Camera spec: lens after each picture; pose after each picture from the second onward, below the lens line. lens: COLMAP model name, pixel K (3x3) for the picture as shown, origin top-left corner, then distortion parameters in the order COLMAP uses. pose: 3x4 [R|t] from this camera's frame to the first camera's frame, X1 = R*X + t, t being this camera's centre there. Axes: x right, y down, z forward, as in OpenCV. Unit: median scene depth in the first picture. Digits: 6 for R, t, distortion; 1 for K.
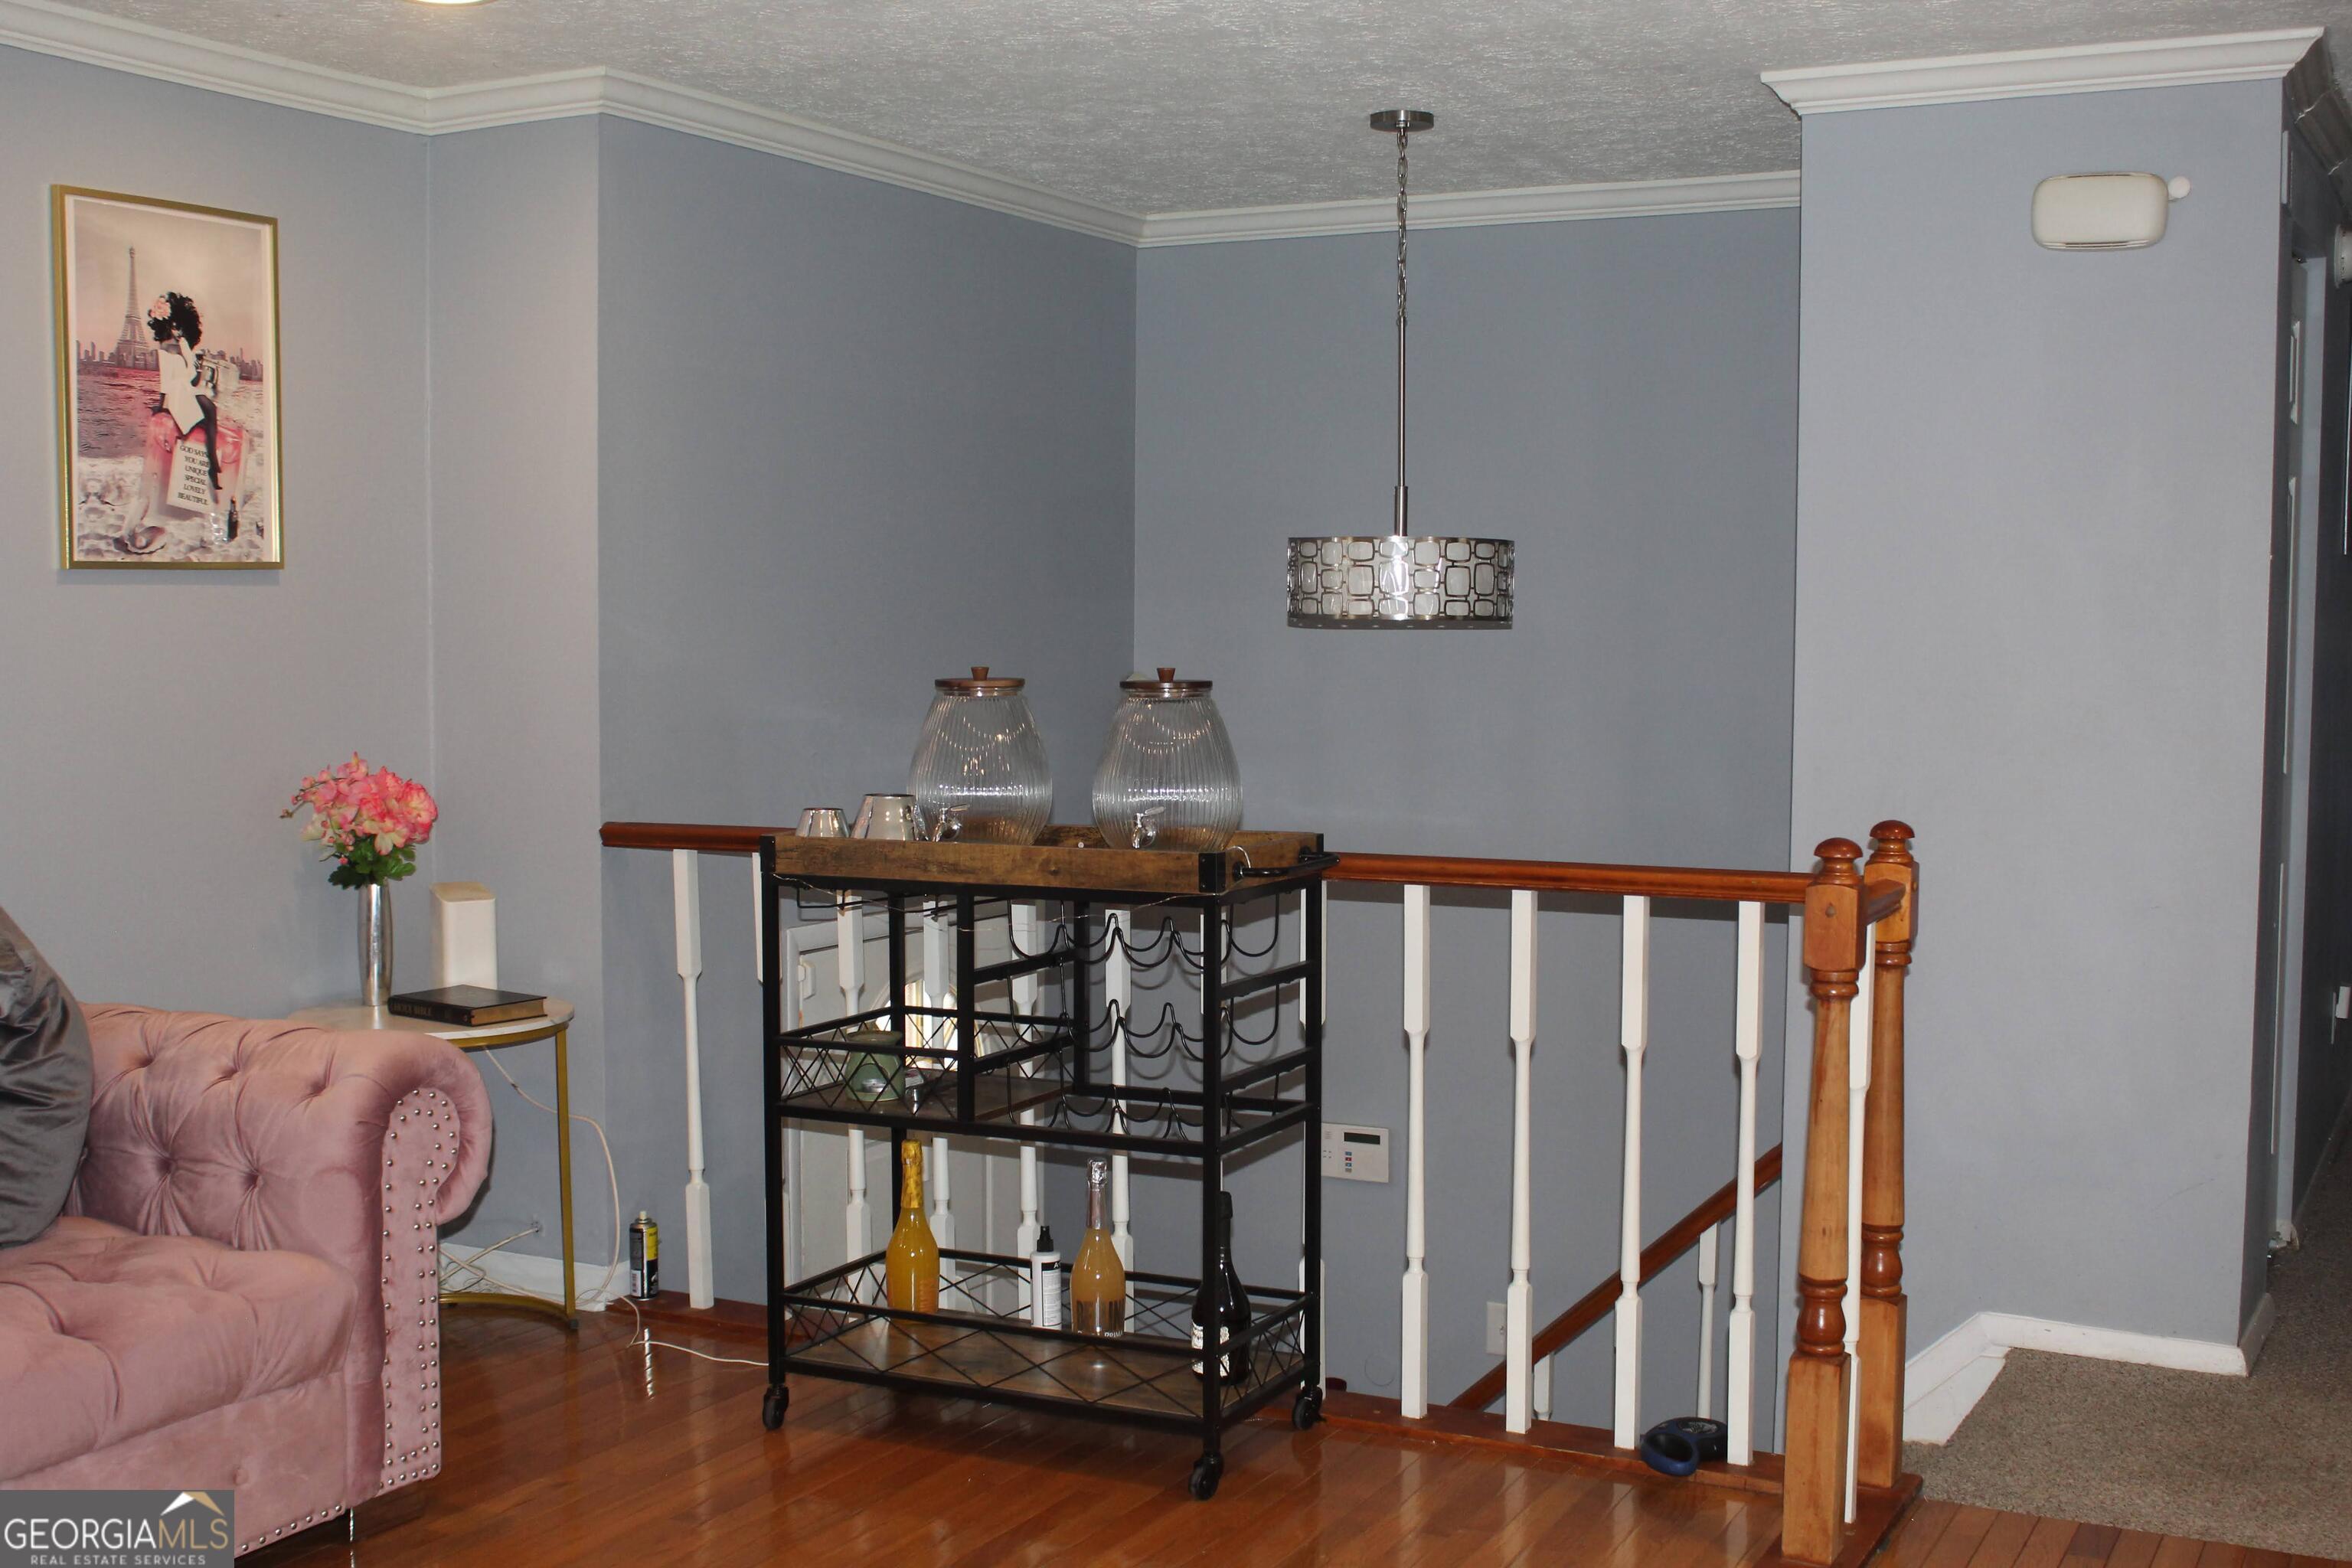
lens RADIAL K [[2676.5, 0, 1176.3], [0, 2676.5, 782.6], [0, 0, 1]] dist [-0.030820, 0.000000]
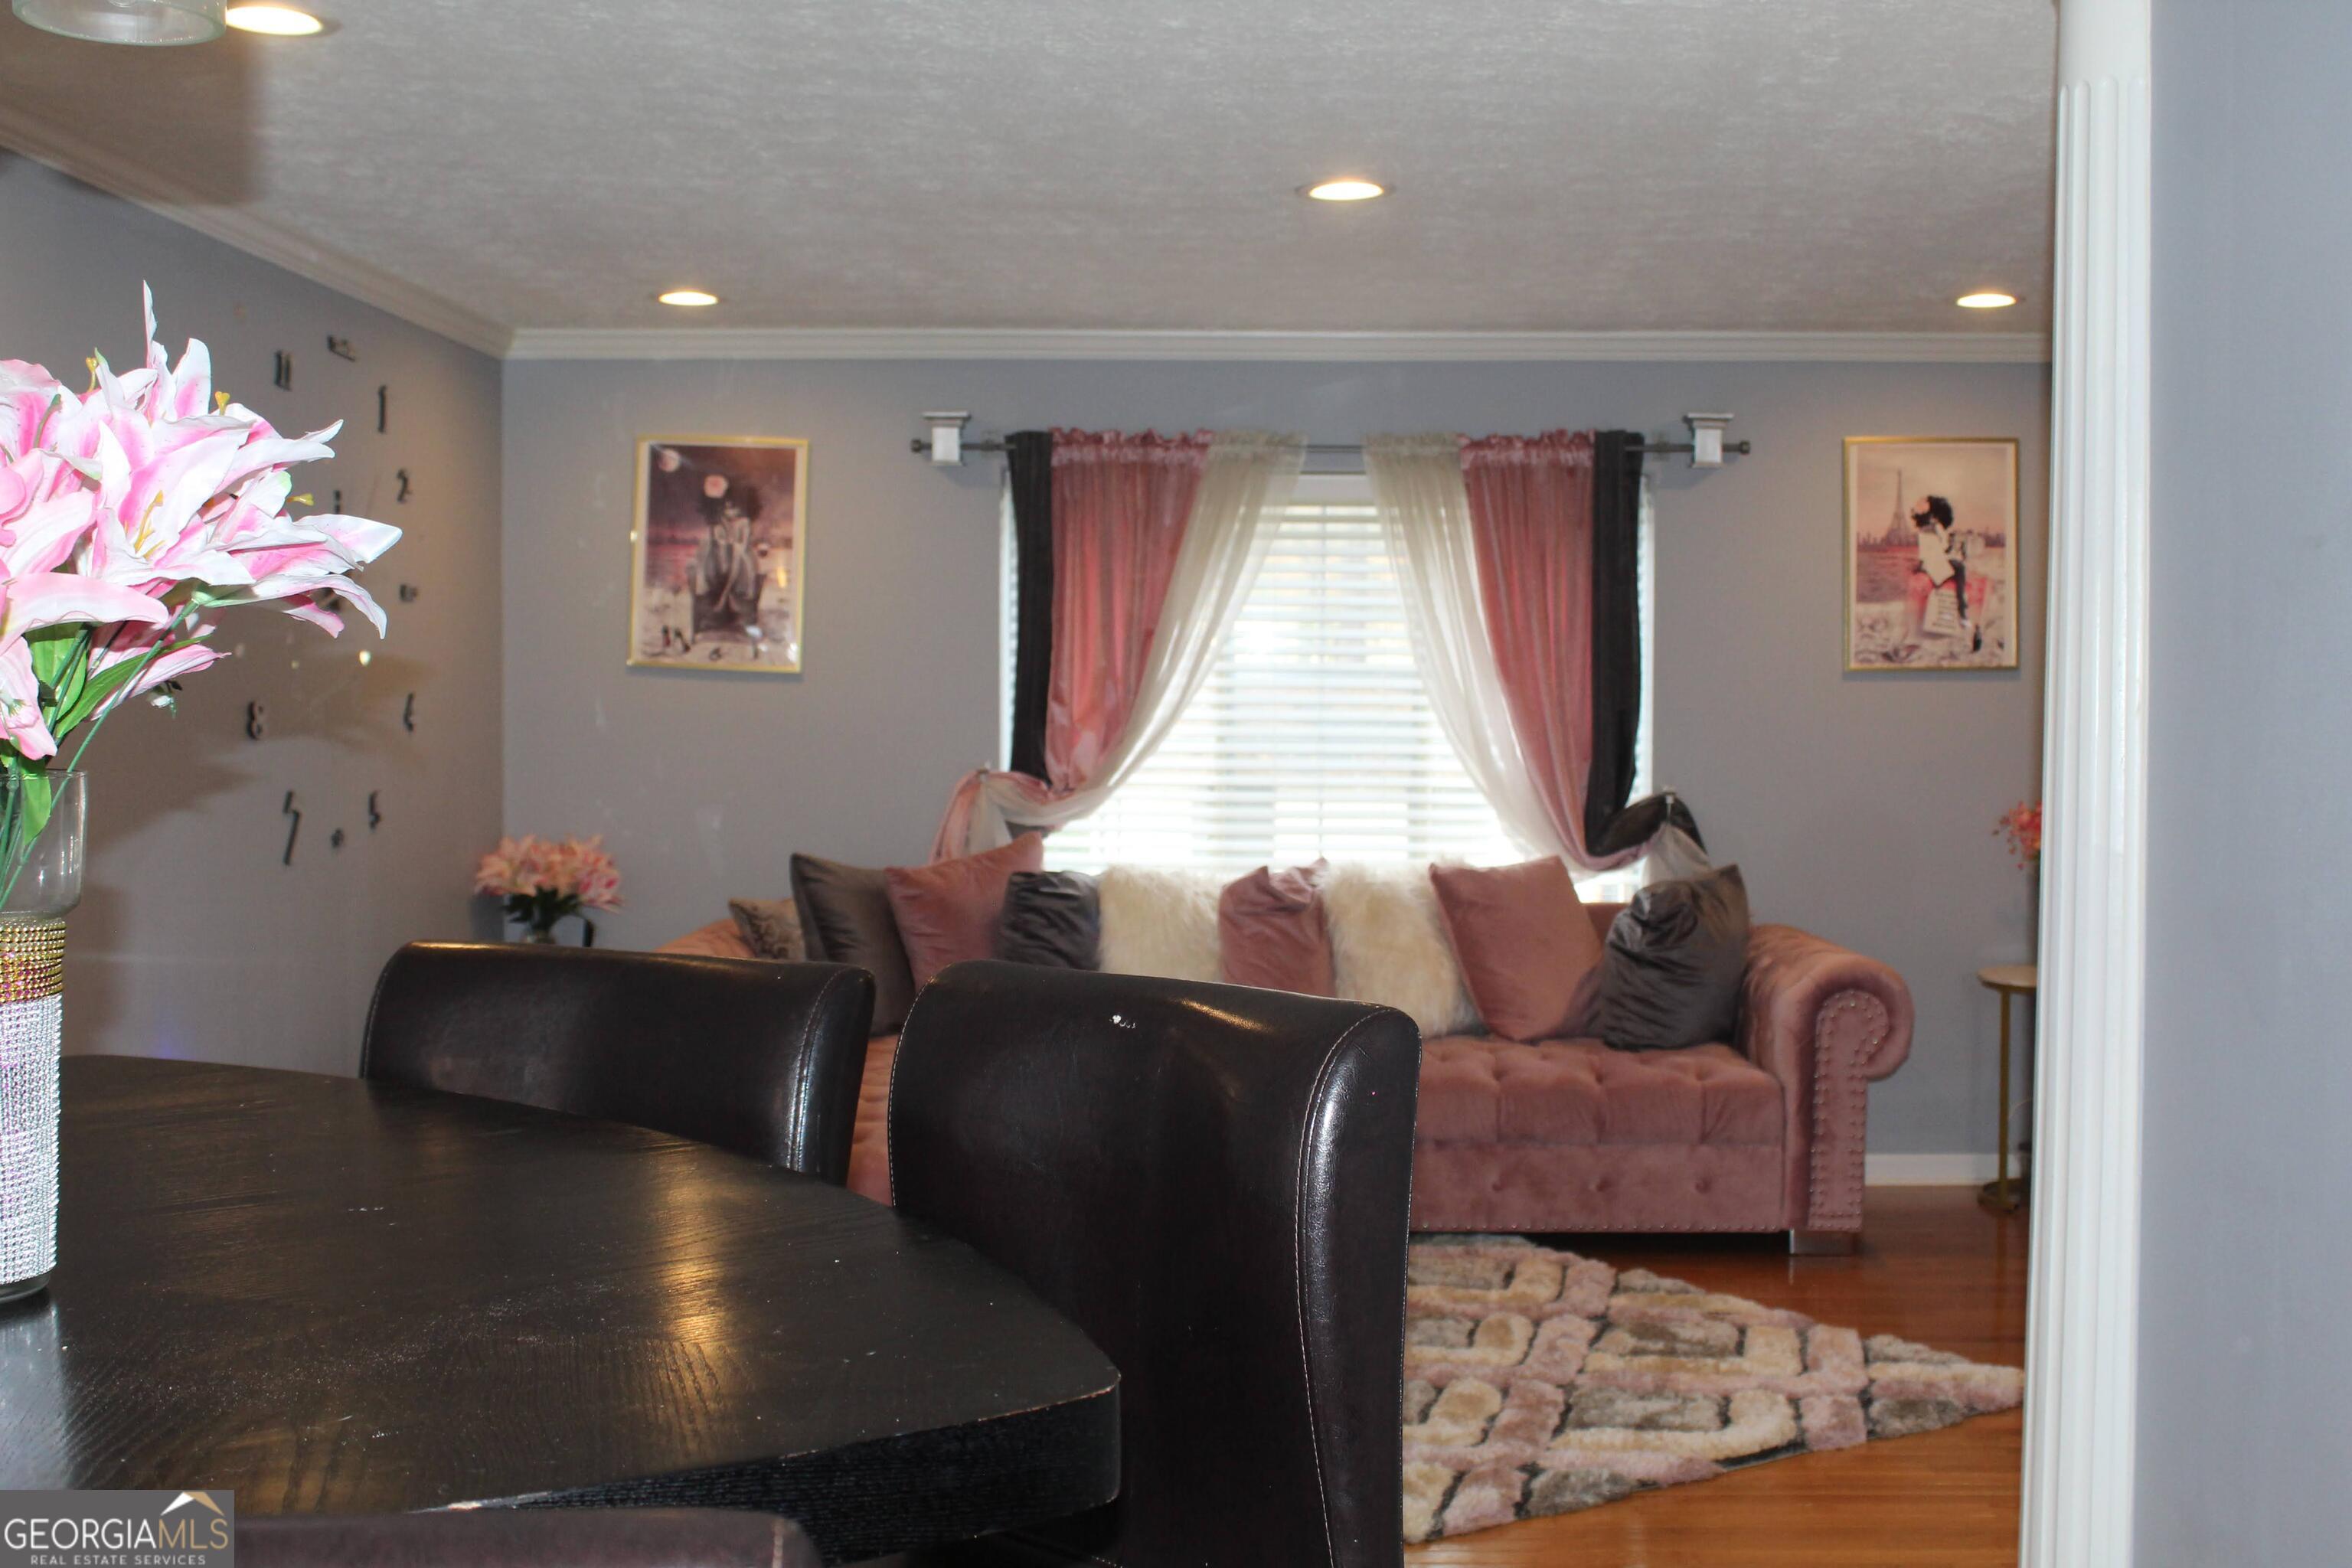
lens RADIAL K [[2676.5, 0, 1177.6], [0, 2676.5, 781.6], [0, 0, 1]] dist [-0.030820, 0.000000]
pose [[0.430178, 0.035052, -0.902063, 0.853825], [-0.061466, 0.998064, 0.009470, -0.003027], [0.900649, 0.051373, 0.431500, -0.071801]]
